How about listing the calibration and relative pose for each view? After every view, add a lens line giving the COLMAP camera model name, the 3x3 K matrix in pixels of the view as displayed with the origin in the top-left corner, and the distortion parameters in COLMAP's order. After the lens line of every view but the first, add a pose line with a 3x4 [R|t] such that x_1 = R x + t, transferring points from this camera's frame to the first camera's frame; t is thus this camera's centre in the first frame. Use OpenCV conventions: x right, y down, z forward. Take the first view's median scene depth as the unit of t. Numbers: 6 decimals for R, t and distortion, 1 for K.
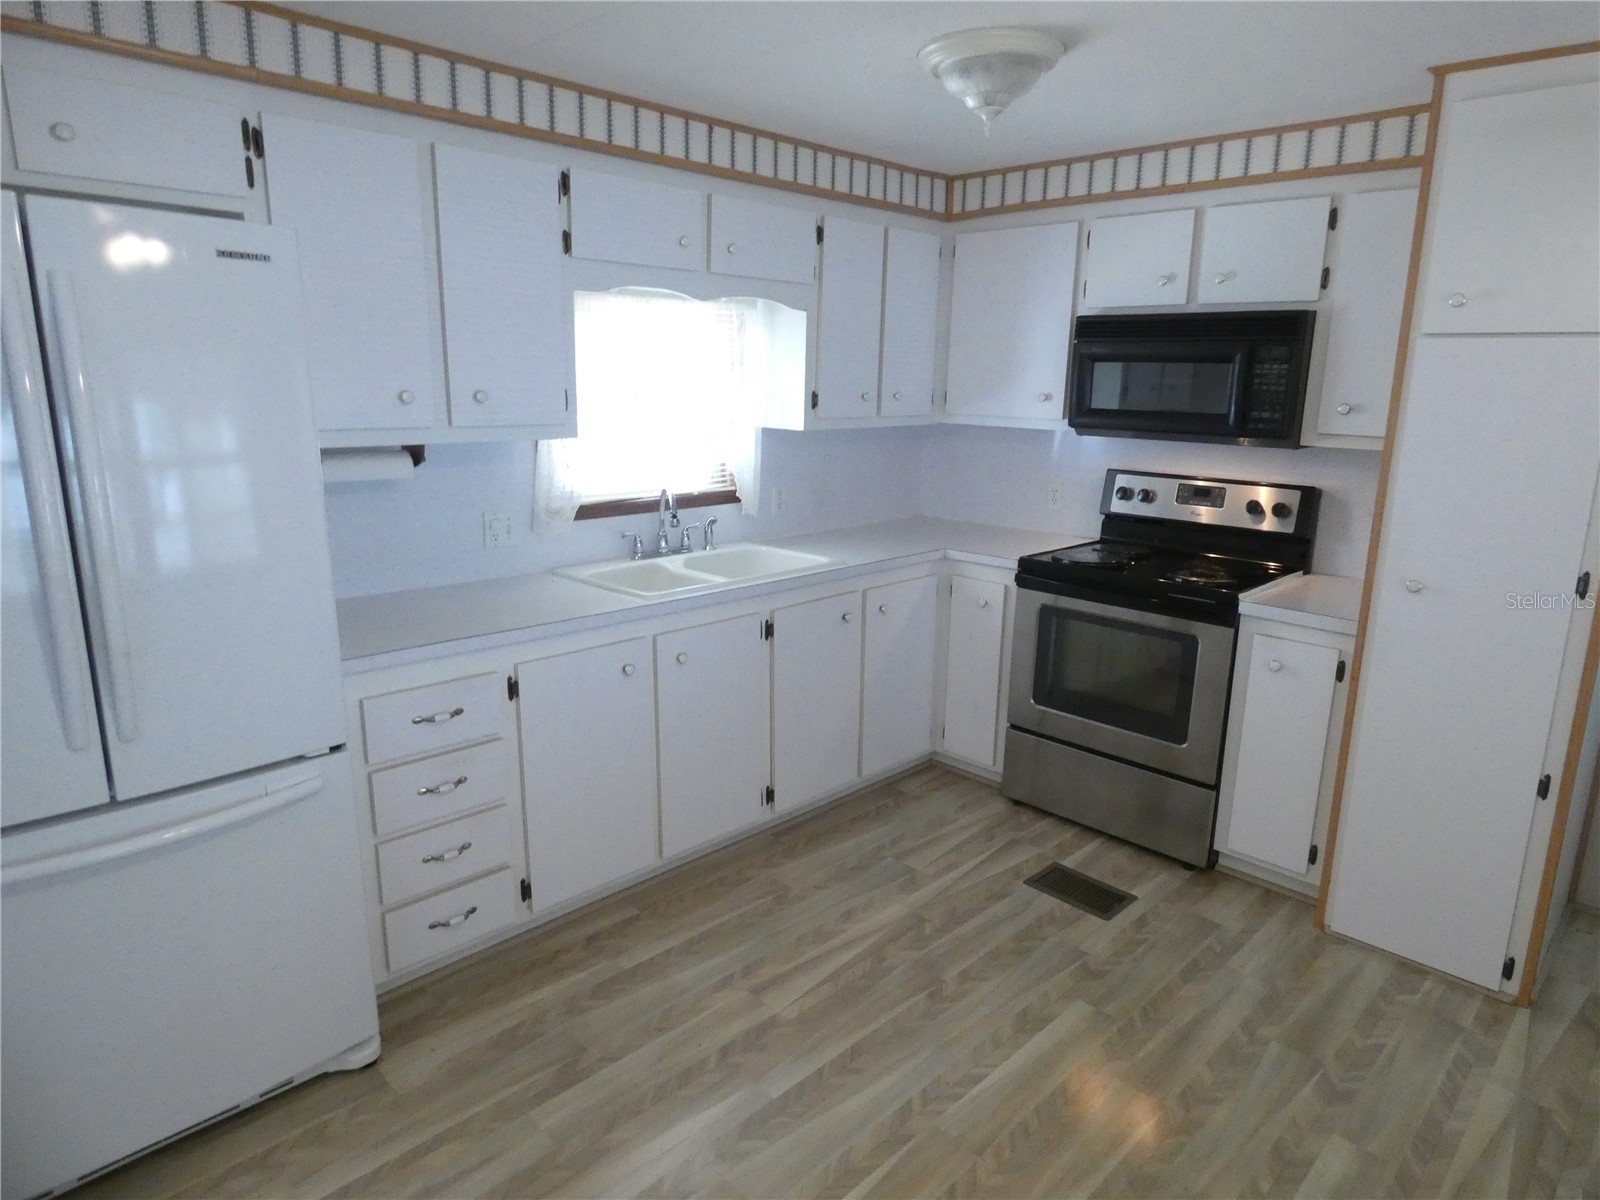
lens RADIAL K [[989.5, 0, 806.1], [0, 989.5, 614.1], [0, 0, 1]] dist [0.000260, -0.000635]
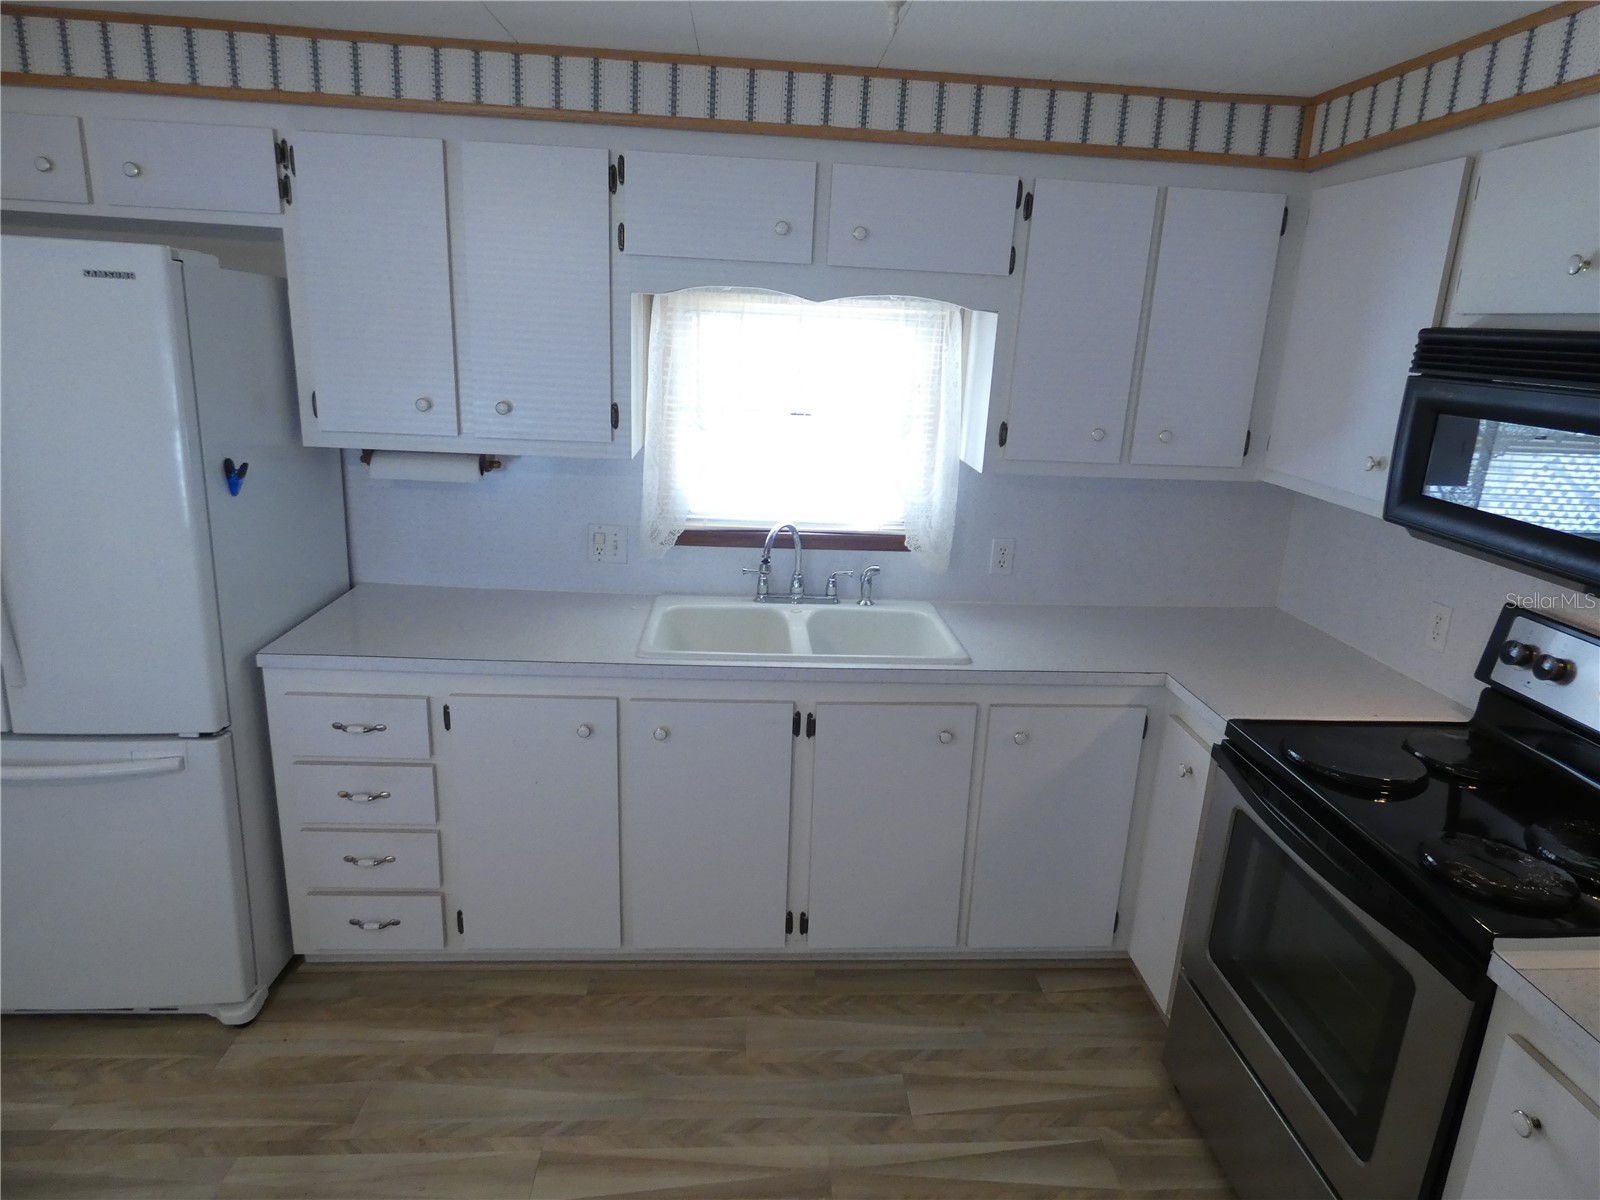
lens RADIAL K [[960.1, 0, 807.7], [0, 960.1, 597.1], [0, 0, 1]] dist [-0.008230, -0.002935]
pose [[0.747836, 0.198509, -0.633510, 0.448249], [-0.188746, 0.978445, 0.083785, -0.155119], [0.636487, 0.056915, 0.769185, 0.439845]]
